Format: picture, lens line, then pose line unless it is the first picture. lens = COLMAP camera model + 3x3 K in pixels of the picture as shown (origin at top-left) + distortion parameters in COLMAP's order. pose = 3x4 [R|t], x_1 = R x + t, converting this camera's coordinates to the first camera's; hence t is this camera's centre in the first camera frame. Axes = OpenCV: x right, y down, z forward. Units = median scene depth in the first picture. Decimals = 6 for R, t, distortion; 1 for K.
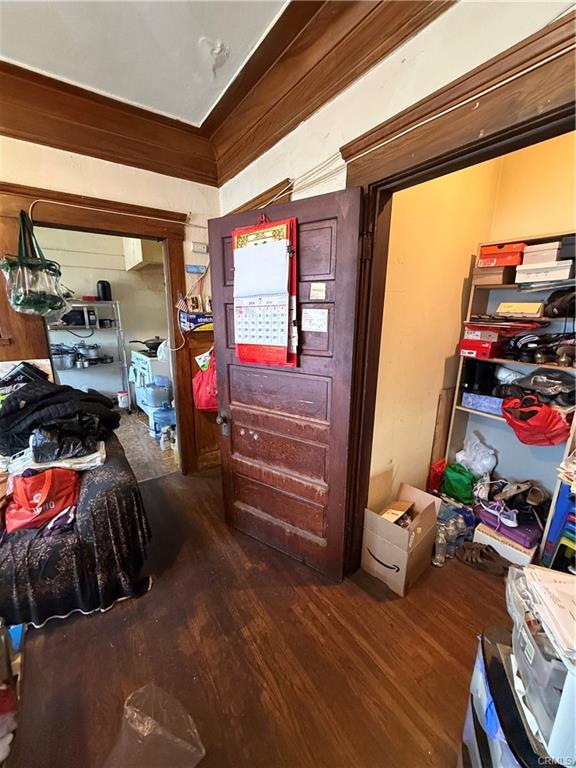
lens RADIAL K [[301.0, 0, 285.4], [0, 301.0, 381.5], [0, 0, 1]] dist [0.001992, -0.000202]
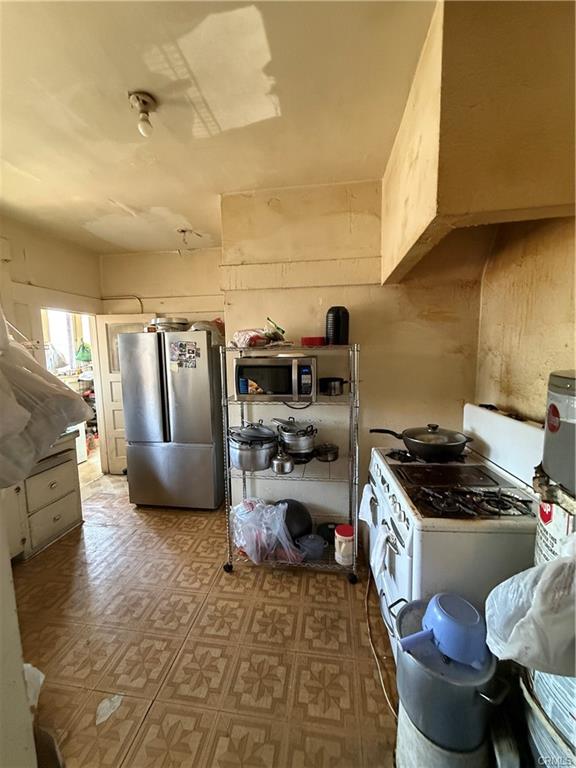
lens RADIAL K [[301.0, 0, 288.4], [0, 301.0, 383.0], [0, 0, 1]] dist [0.001992, -0.000202]
pose [[0.724490, 0.048855, -0.687552, -0.302241], [-0.134795, 0.988268, -0.071813, -0.155649], [0.675977, 0.144706, 0.722575, 0.586061]]
